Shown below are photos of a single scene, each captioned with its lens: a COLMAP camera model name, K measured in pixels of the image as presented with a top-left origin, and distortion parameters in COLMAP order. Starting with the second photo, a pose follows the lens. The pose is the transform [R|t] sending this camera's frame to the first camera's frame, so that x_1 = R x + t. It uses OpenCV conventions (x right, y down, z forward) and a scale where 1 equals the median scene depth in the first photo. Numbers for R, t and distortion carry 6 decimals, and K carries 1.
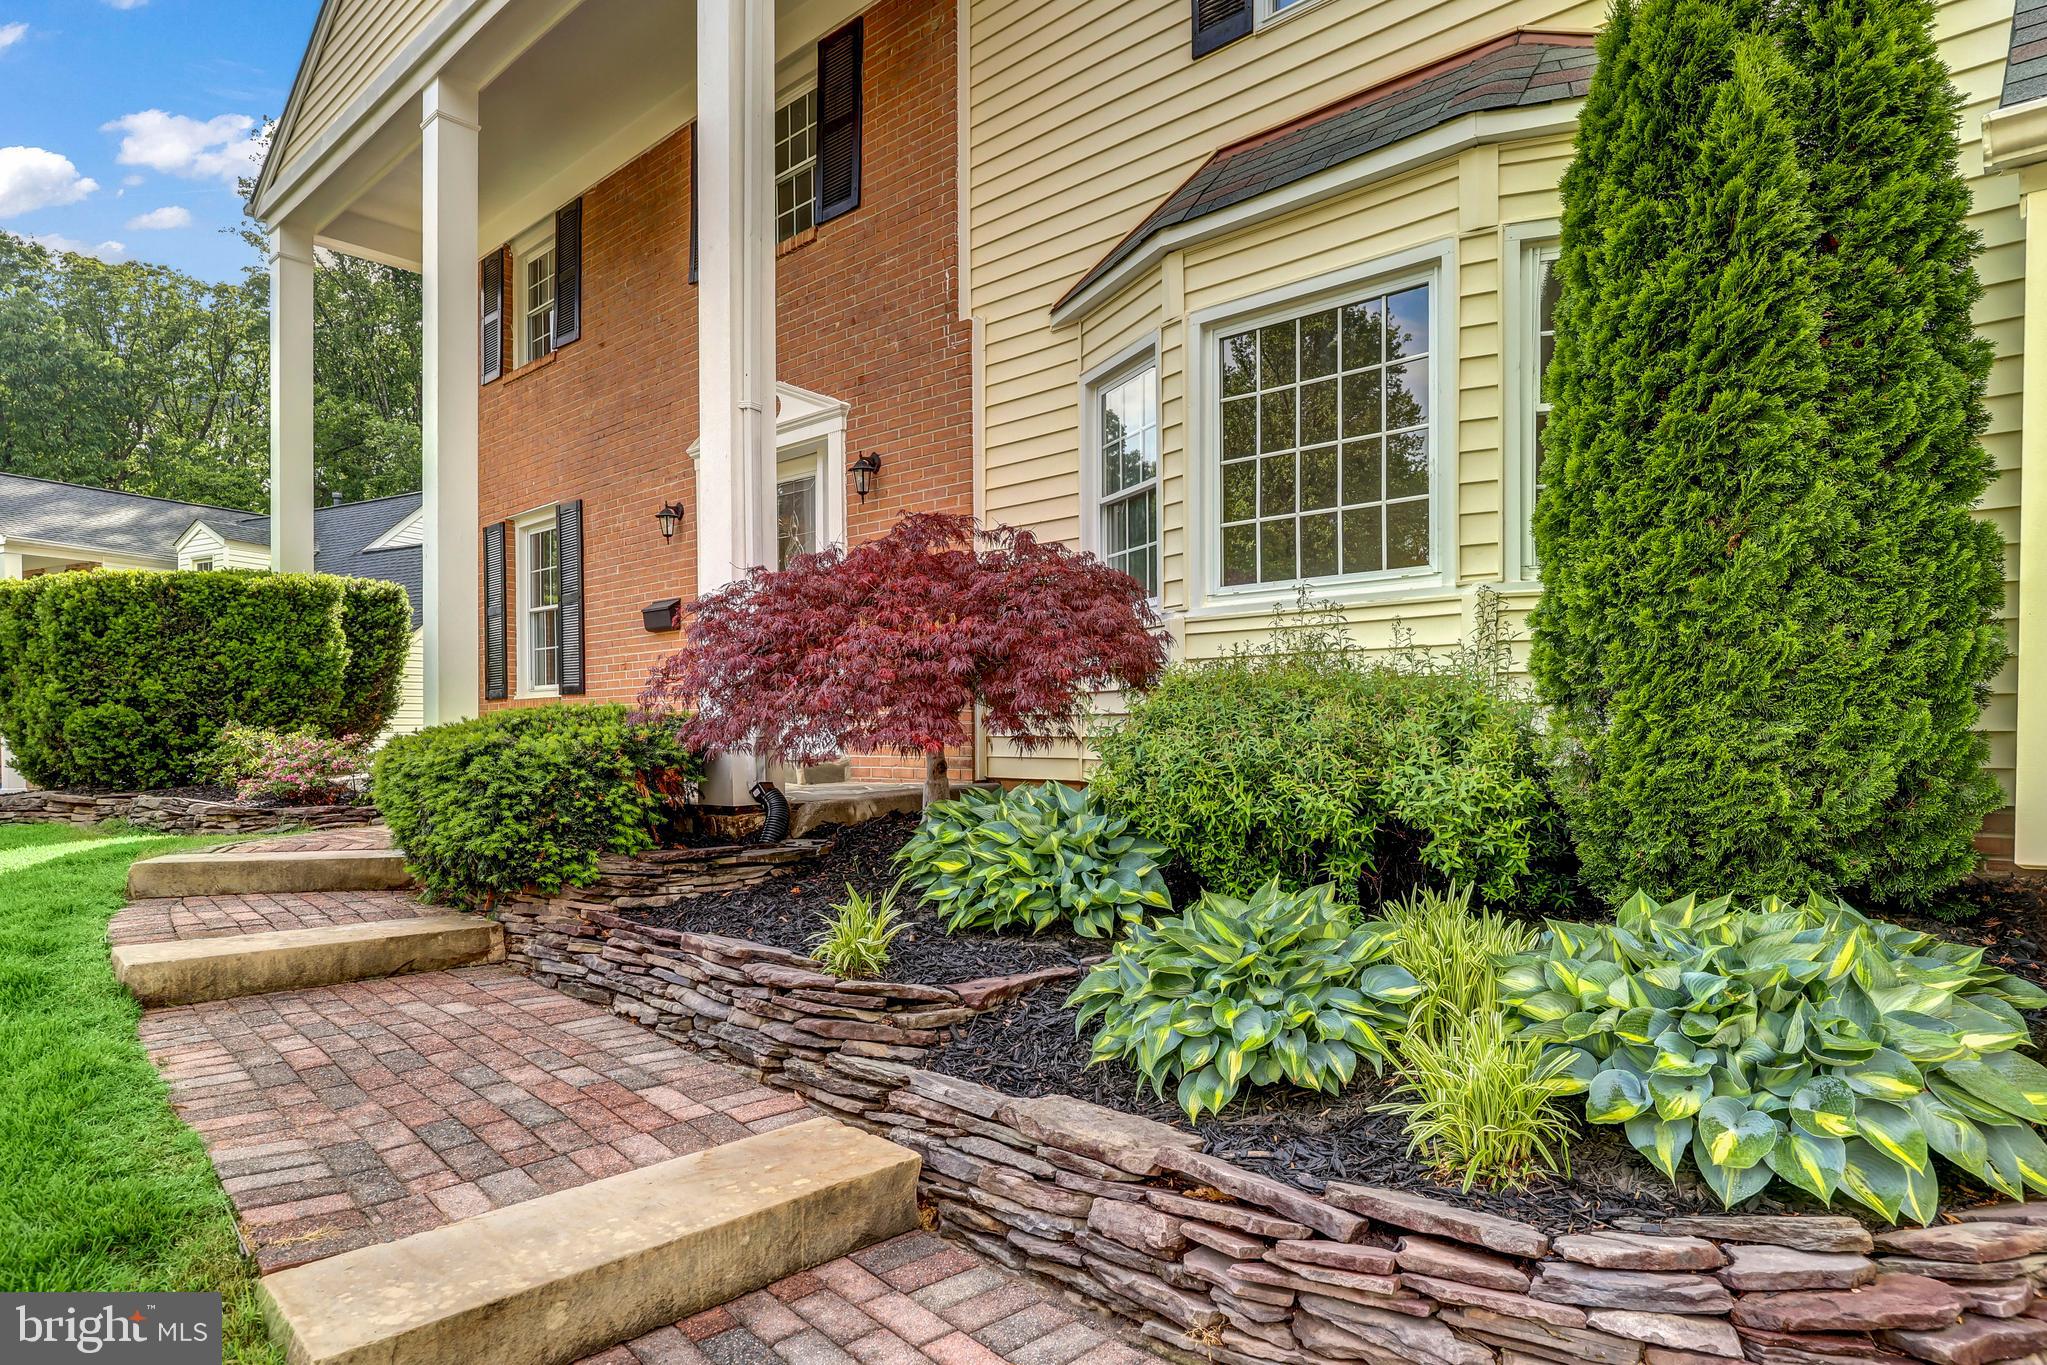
lens RADIAL K [[1201.8, 0, 1025.5], [0, 1201.8, 737.2], [0, 0, 1]] dist [0.000264, 0.000014]
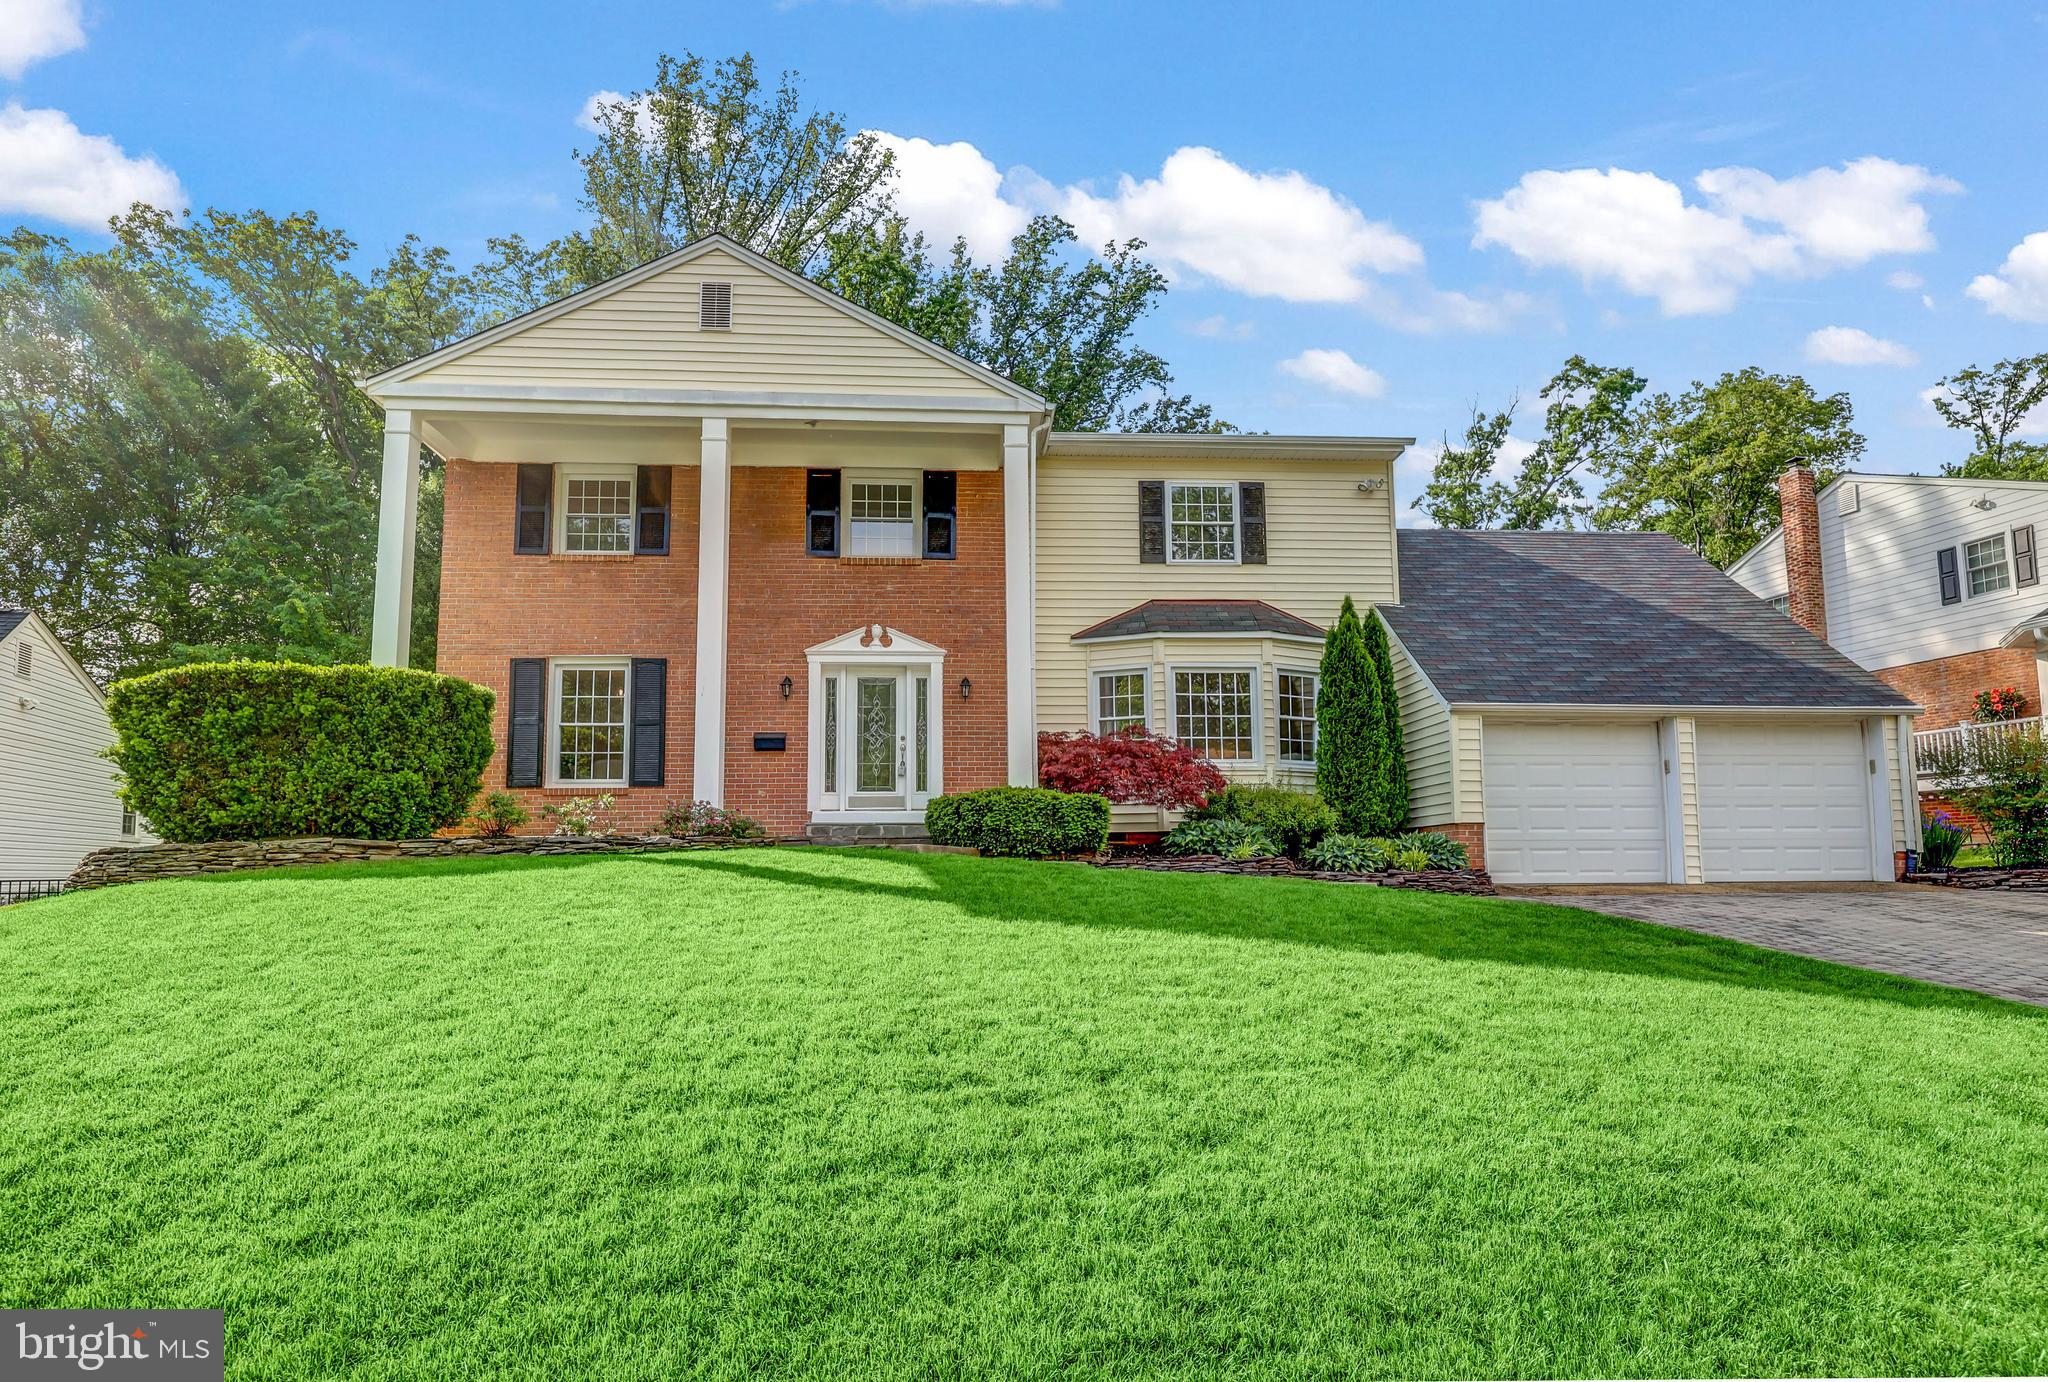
lens RADIAL K [[1047.2, 0, 1019.0], [0, 1047.2, 769.1], [0, 0, 1]] dist [-0.000242, -0.000029]
pose [[0.688591, 0.064433, 0.722282, -1.499154], [0.006836, 0.995424, -0.095317, 0.103331], [-0.725118, 0.070572, 0.684999, -0.327059]]
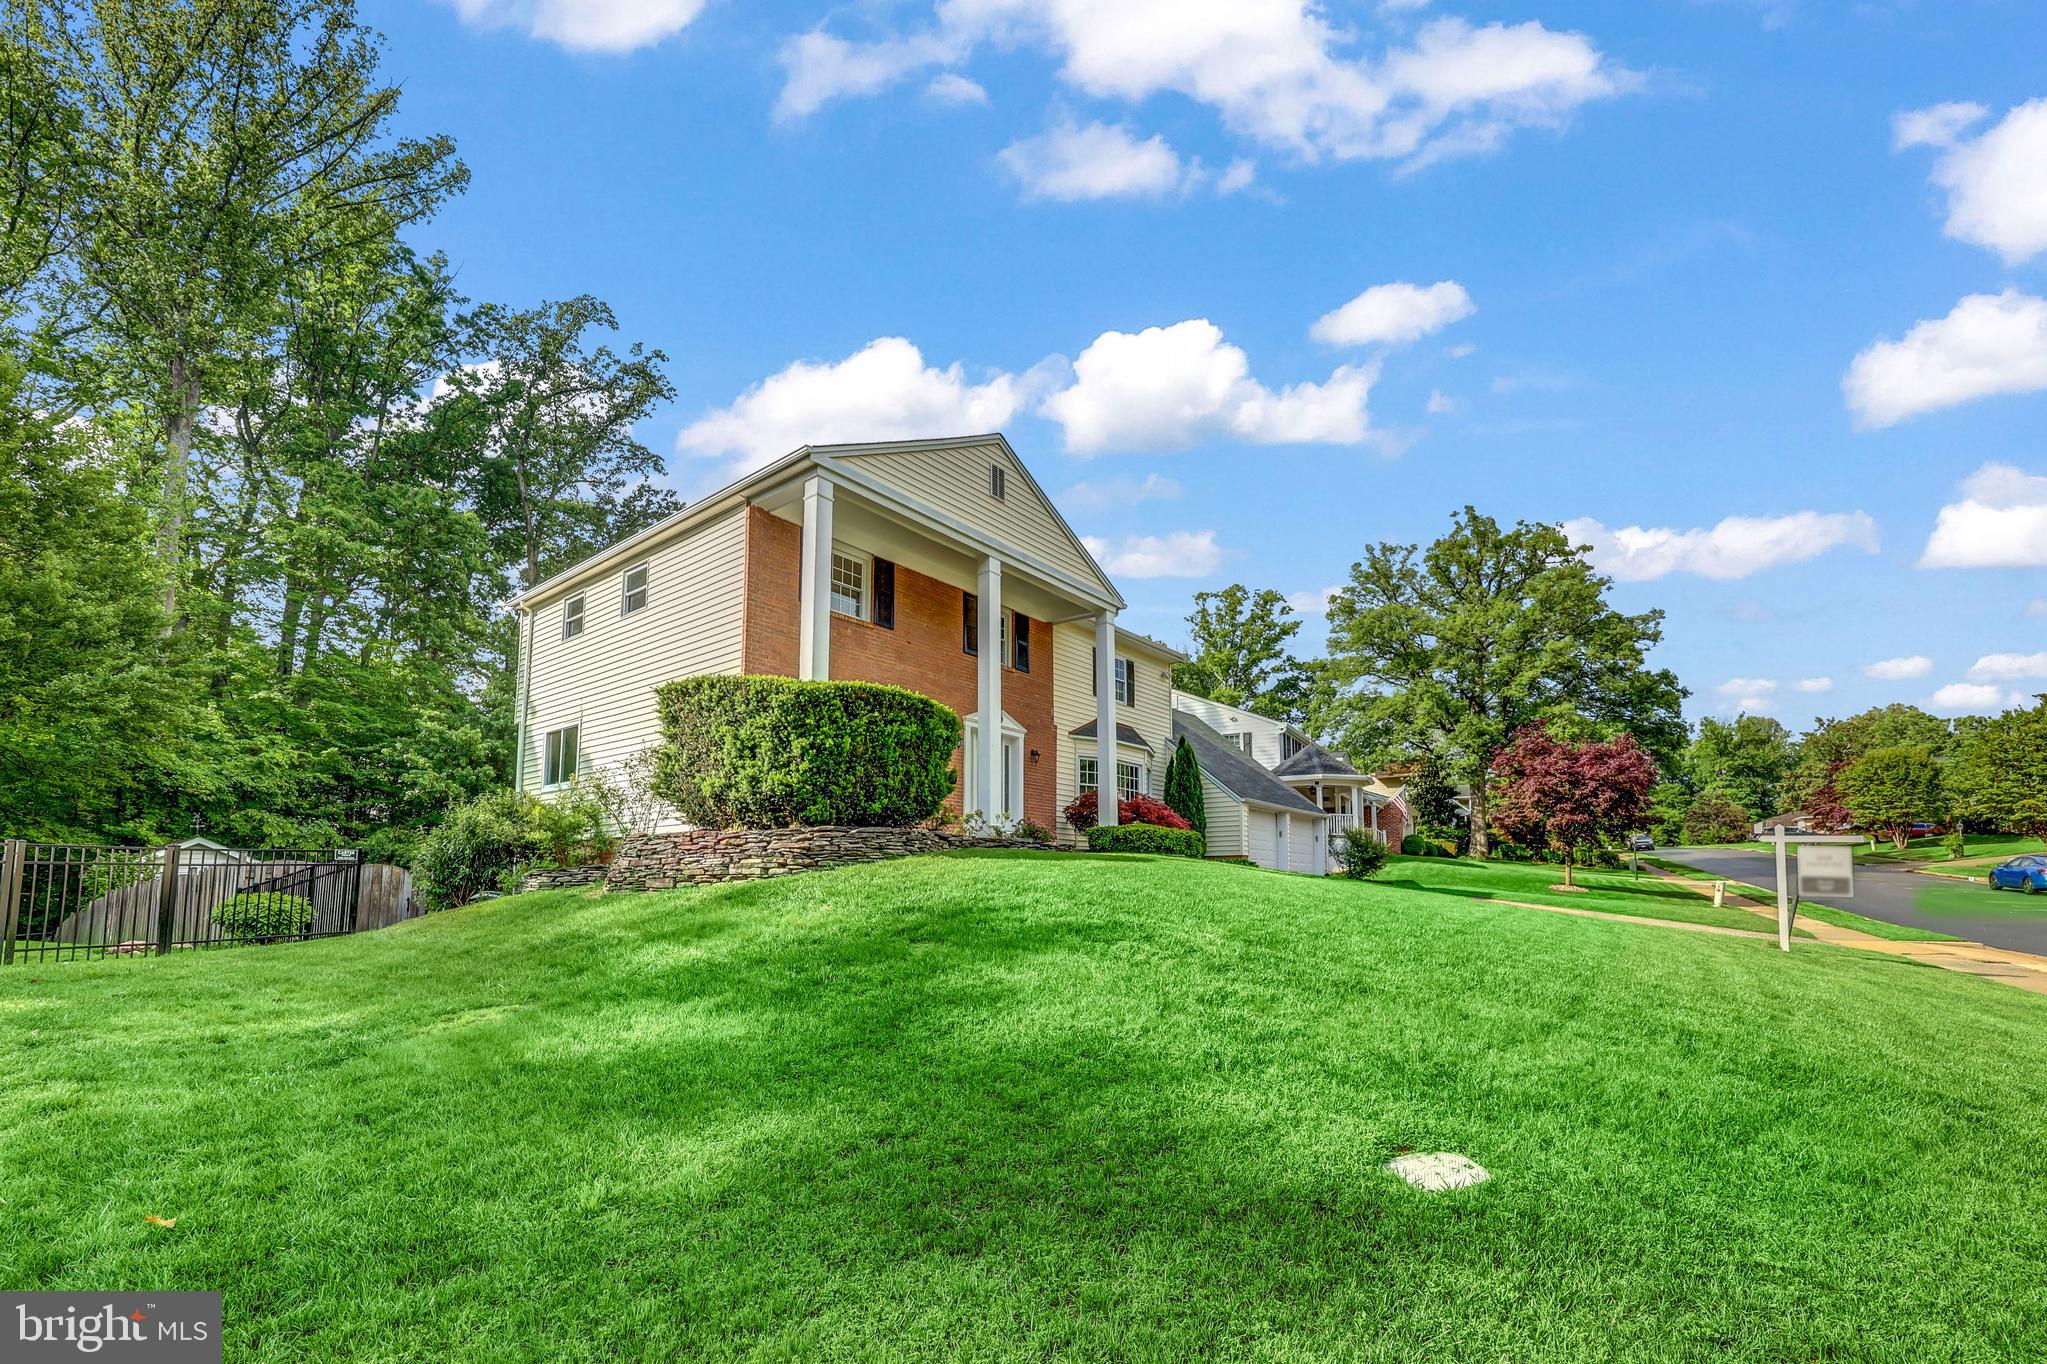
lens RADIAL K [[870.6, 0, 1019.9], [0, 870.6, 747.7], [0, 0, 1]] dist [0.000160, 0.000476]
pose [[-0.068349, 0.163563, 0.984162, -2.686418], [-0.001260, 0.986454, -0.164031, 0.159042], [-0.997661, -0.012452, -0.067217, 1.313088]]
